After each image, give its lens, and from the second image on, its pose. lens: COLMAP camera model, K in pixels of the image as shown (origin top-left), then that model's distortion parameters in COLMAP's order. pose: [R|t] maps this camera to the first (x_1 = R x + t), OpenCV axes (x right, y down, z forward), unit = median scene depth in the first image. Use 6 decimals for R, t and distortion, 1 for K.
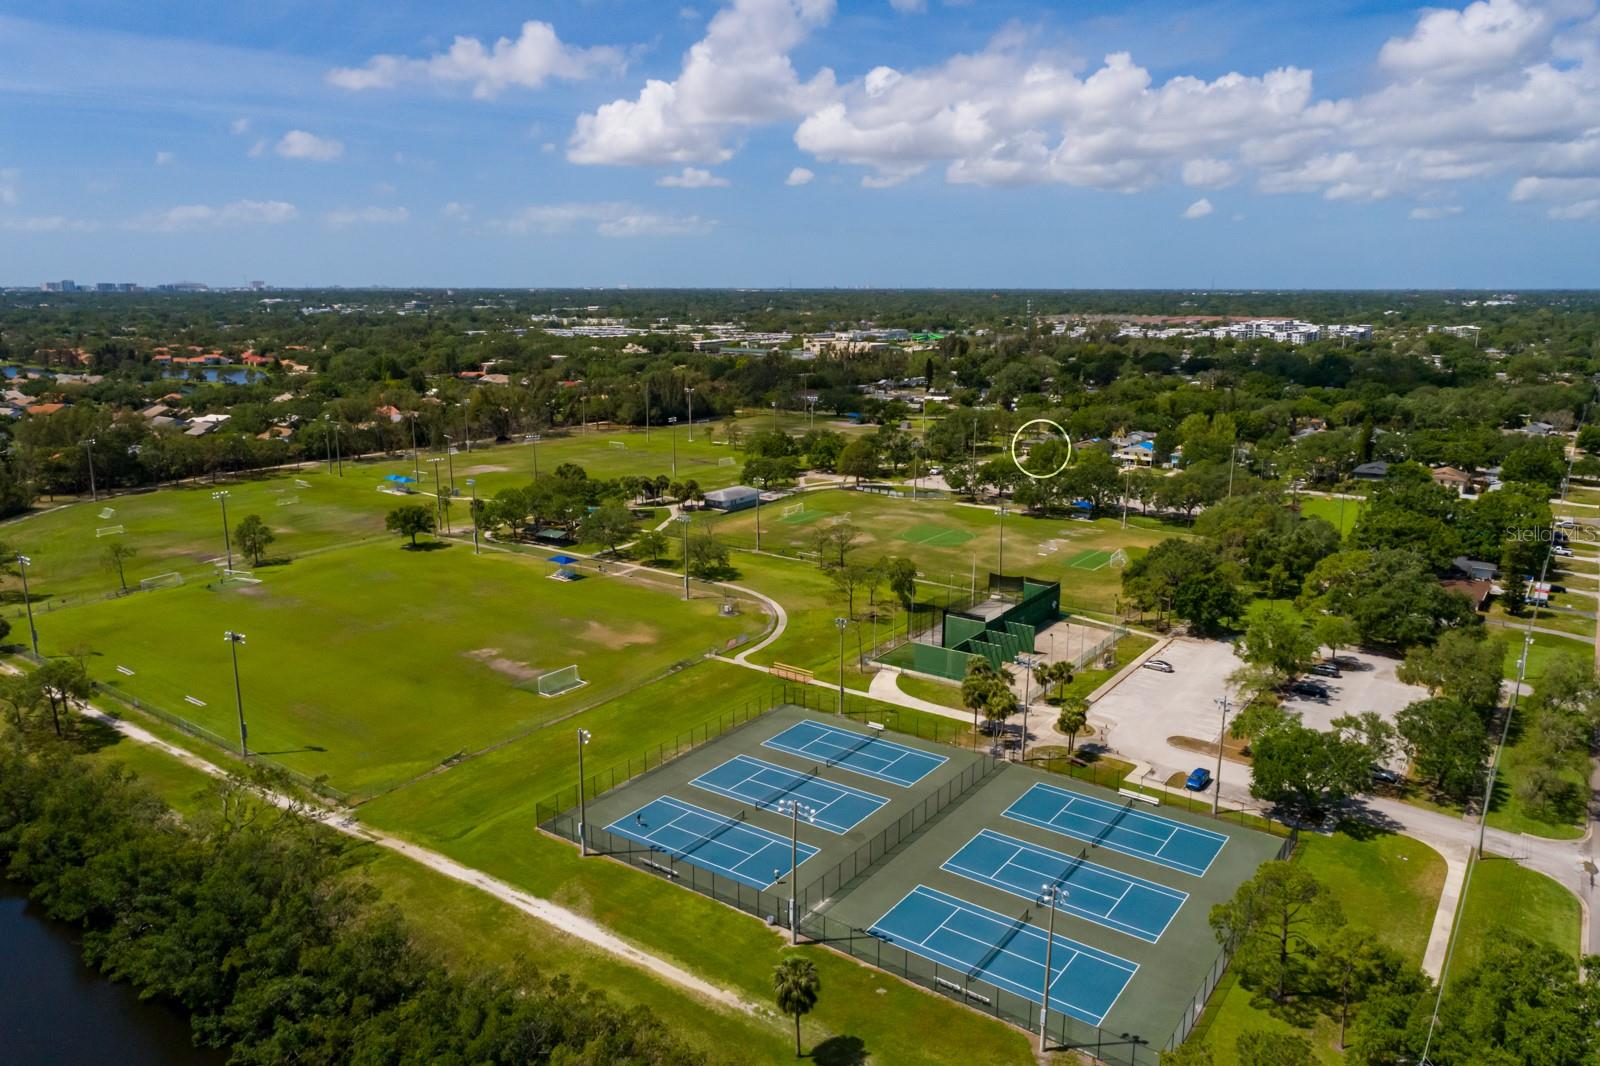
lens RADIAL K [[1105.9, 0, 800.0], [0, 1105.9, 533.0], [0, 0, 1]] dist [-0.005812, 0.022882]
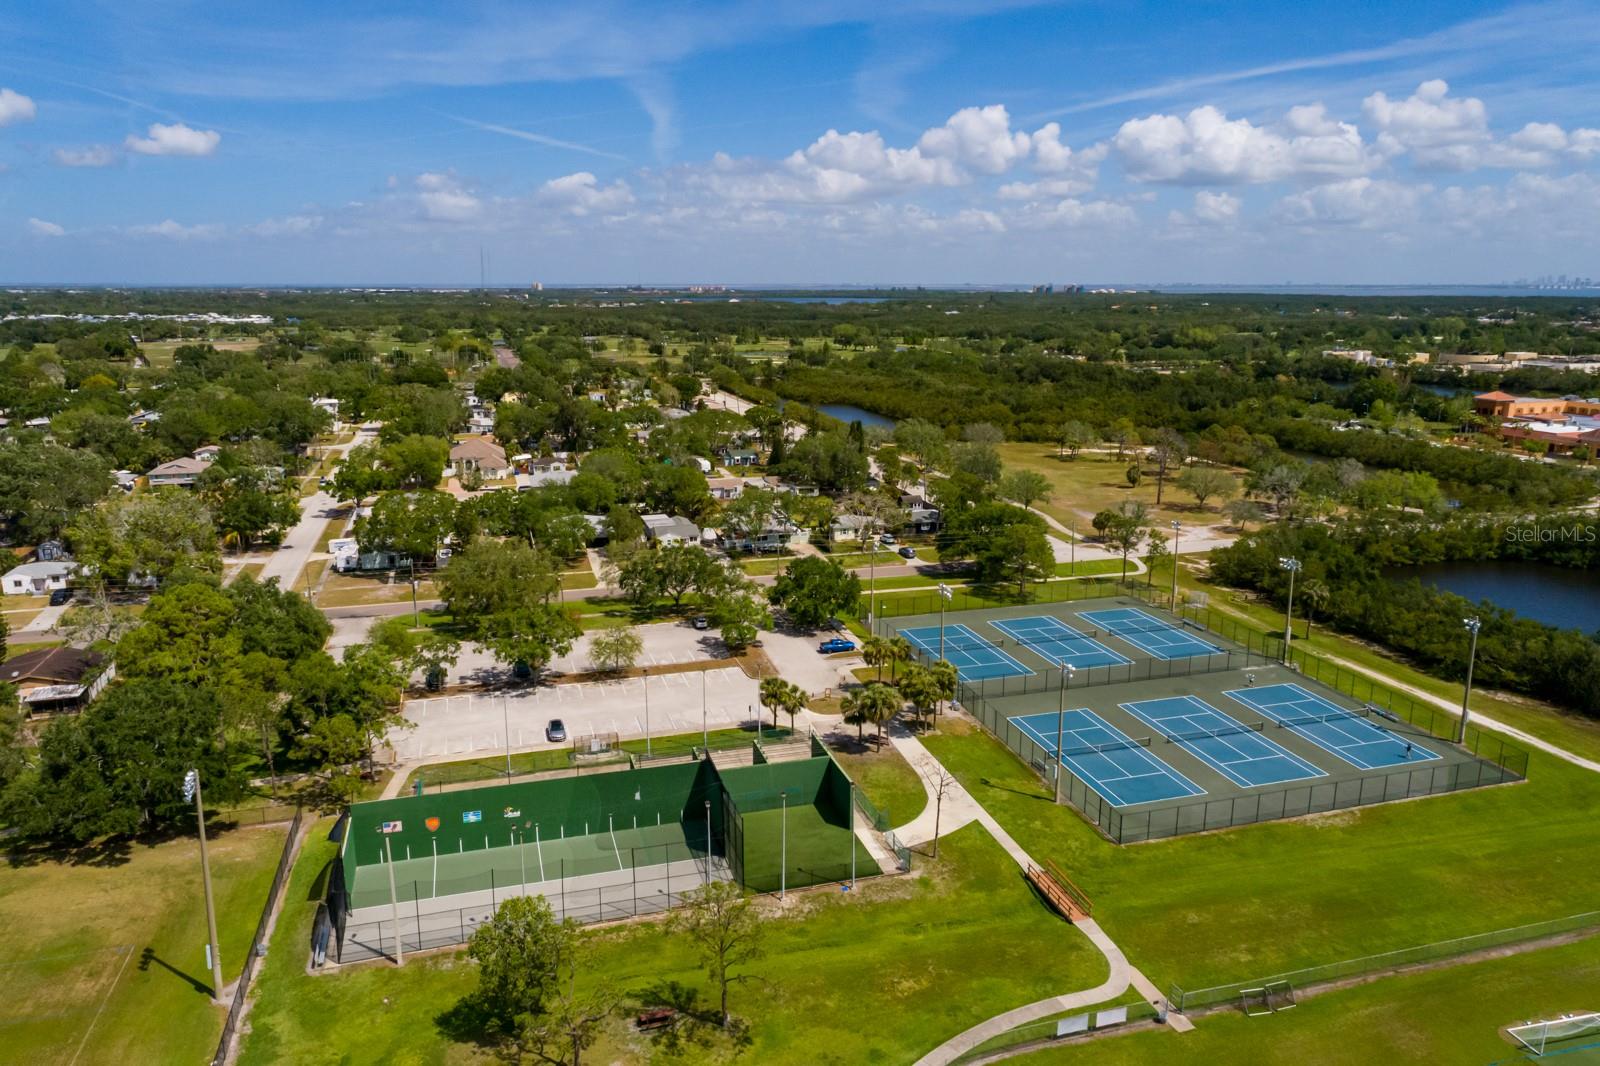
lens RADIAL K [[1105.9, 0, 800.0], [0, 1105.9, 533.0], [0, 0, 1]] dist [-0.005812, 0.022882]
pose [[-0.792146, -0.137764, 0.594581, -0.134195], [0.132271, 0.912289, 0.387598, -0.166557], [-0.595827, 0.385680, -0.704444, 0.922070]]
